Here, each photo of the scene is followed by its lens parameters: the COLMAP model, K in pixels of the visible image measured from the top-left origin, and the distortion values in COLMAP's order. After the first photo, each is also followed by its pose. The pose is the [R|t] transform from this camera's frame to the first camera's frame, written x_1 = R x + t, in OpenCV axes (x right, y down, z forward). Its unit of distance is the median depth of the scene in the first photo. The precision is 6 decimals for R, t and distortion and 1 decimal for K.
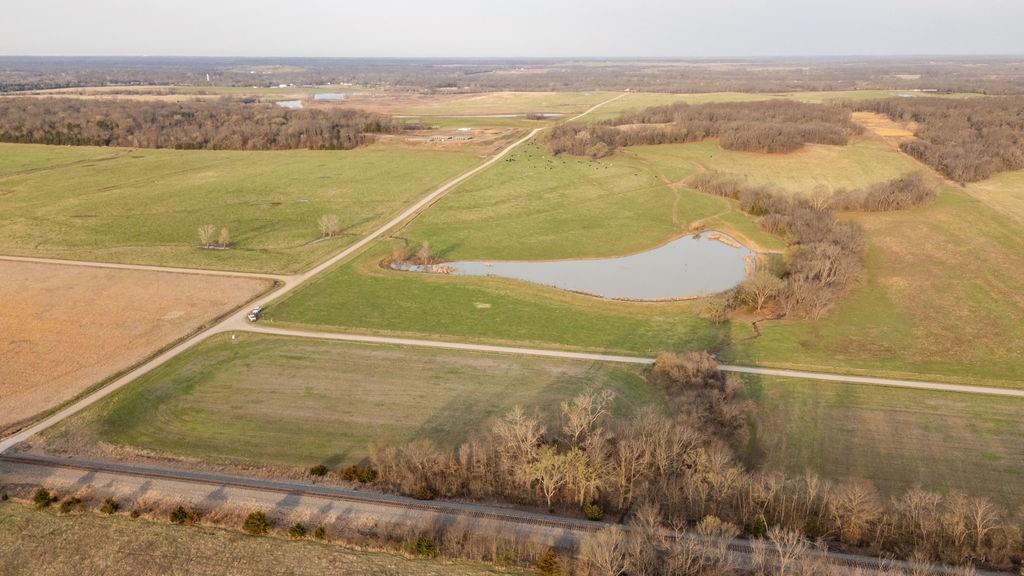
lens RADIAL K [[747.6, 0, 514.4], [0, 747.6, 293.4], [0, 0, 1]] dist [0.074967, -0.062429]
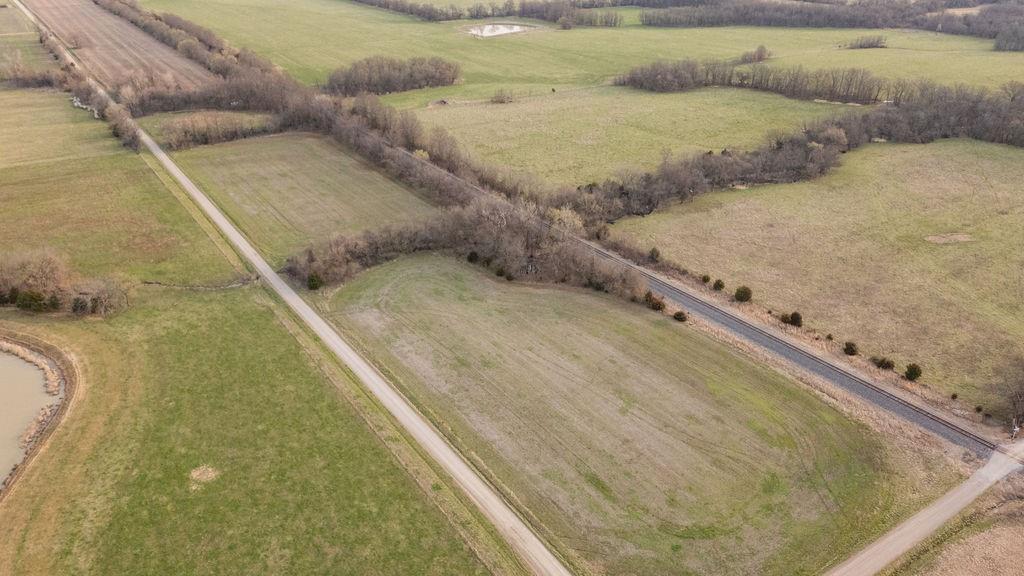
lens RADIAL K [[747.6, 0, 514.5], [0, 747.6, 291.7], [0, 0, 1]] dist [0.074967, -0.062429]
pose [[-0.727271, -0.304486, 0.615115, -0.525662], [0.210889, 0.753722, 0.622438, -0.391135], [-0.653149, 0.582402, -0.483947, 1.153783]]
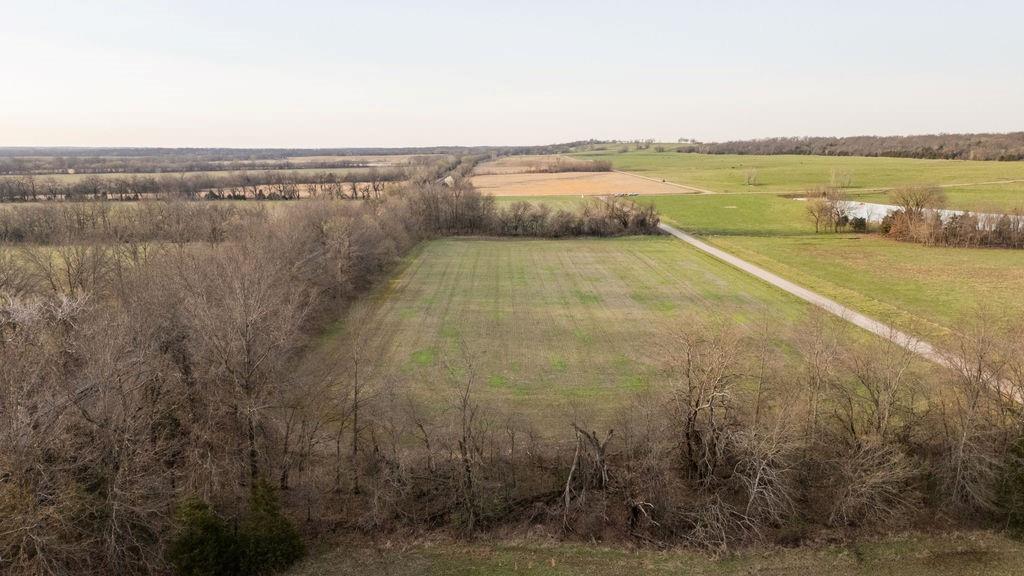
lens RADIAL K [[747.6, 0, 514.8], [0, 747.6, 288.4], [0, 0, 1]] dist [0.074967, -0.062429]
pose [[0.233905, 0.177906, -0.955844, 1.010854], [-0.289302, 0.951321, 0.106269, 0.109414], [0.928220, 0.251671, 0.273987, 0.515015]]
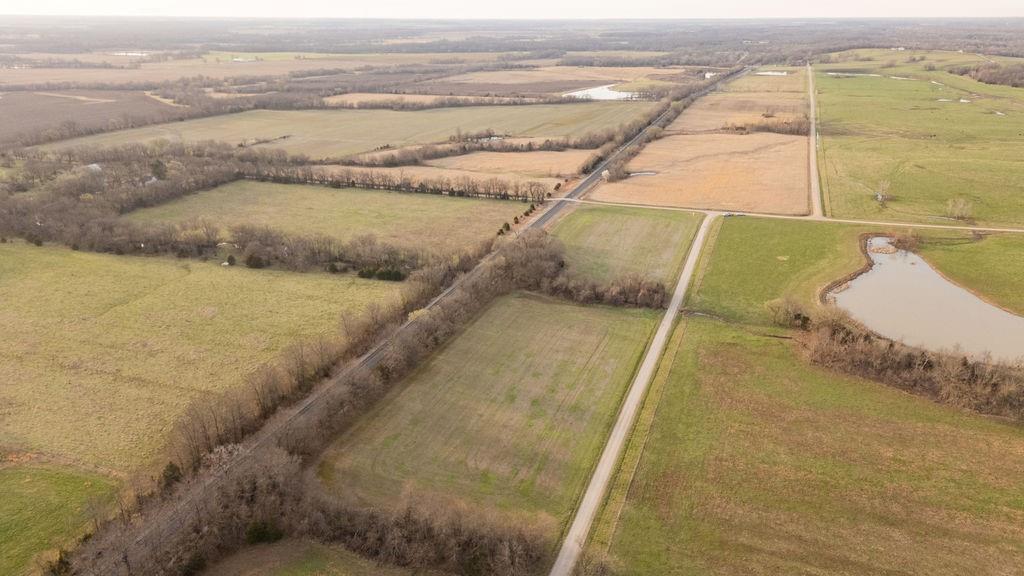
lens RADIAL K [[747.6, 0, 513.4], [0, 747.6, 286.3], [0, 0, 1]] dist [0.074967, -0.062429]
pose [[-0.121342, 0.334816, -0.934438, 1.361926], [-0.299349, 0.885221, 0.356054, -0.289608], [0.946396, 0.322928, -0.007188, 0.658881]]
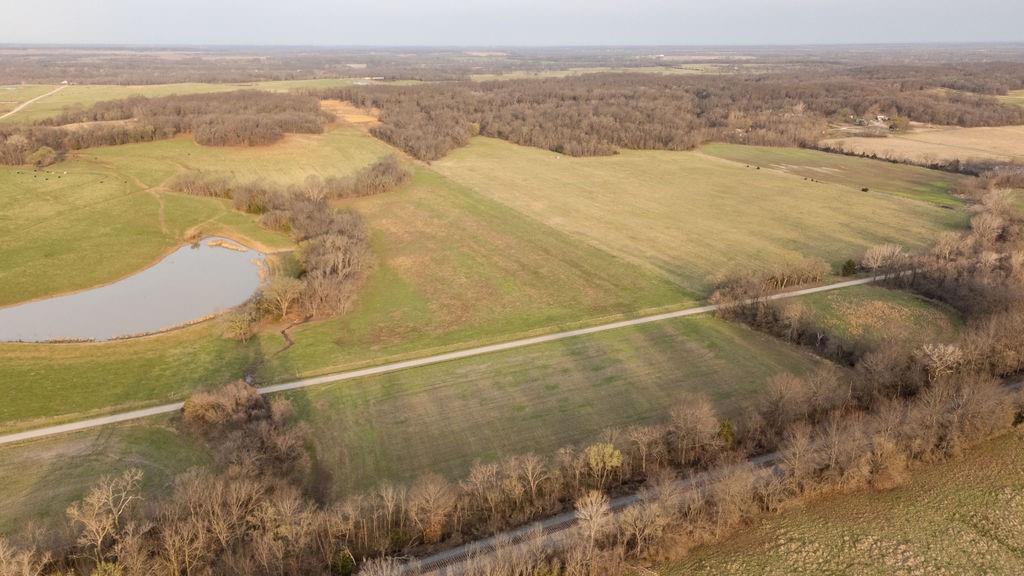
lens RADIAL K [[747.6, 0, 513.4], [0, 747.6, 296.5], [0, 0, 1]] dist [0.074967, -0.062429]
pose [[0.790061, -0.197400, 0.580377, 0.009740], [0.187737, 0.979159, 0.077471, -0.023363], [-0.583574, 0.047751, 0.810655, 0.074525]]
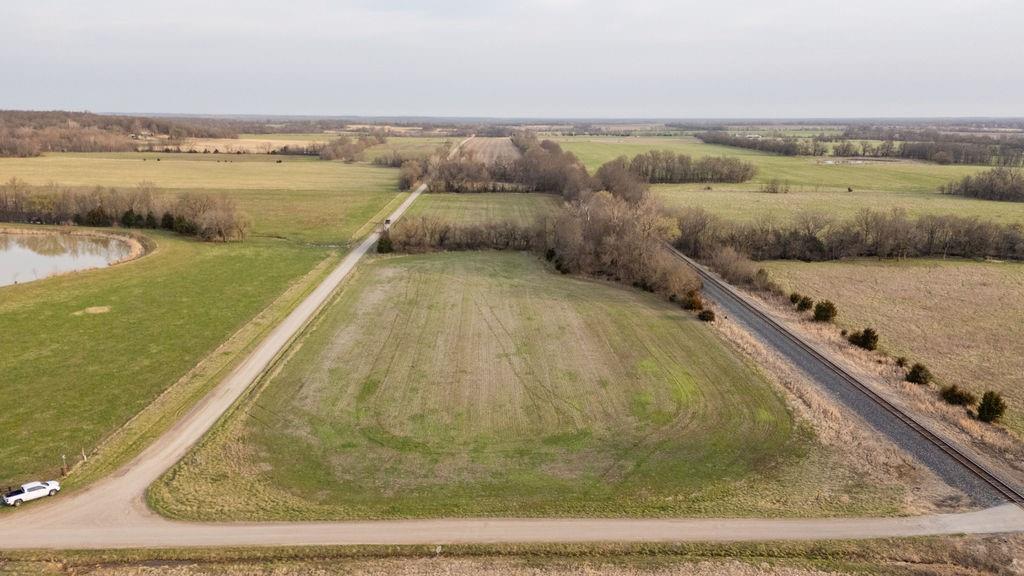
lens RADIAL K [[747.6, 0, 514.1], [0, 747.6, 288.3], [0, 0, 1]] dist [0.074967, -0.062429]
pose [[-0.244801, -0.217297, 0.944910, -0.686669], [0.289350, 0.913780, 0.285101, -0.072666], [-0.925391, 0.343202, -0.160820, 0.898080]]
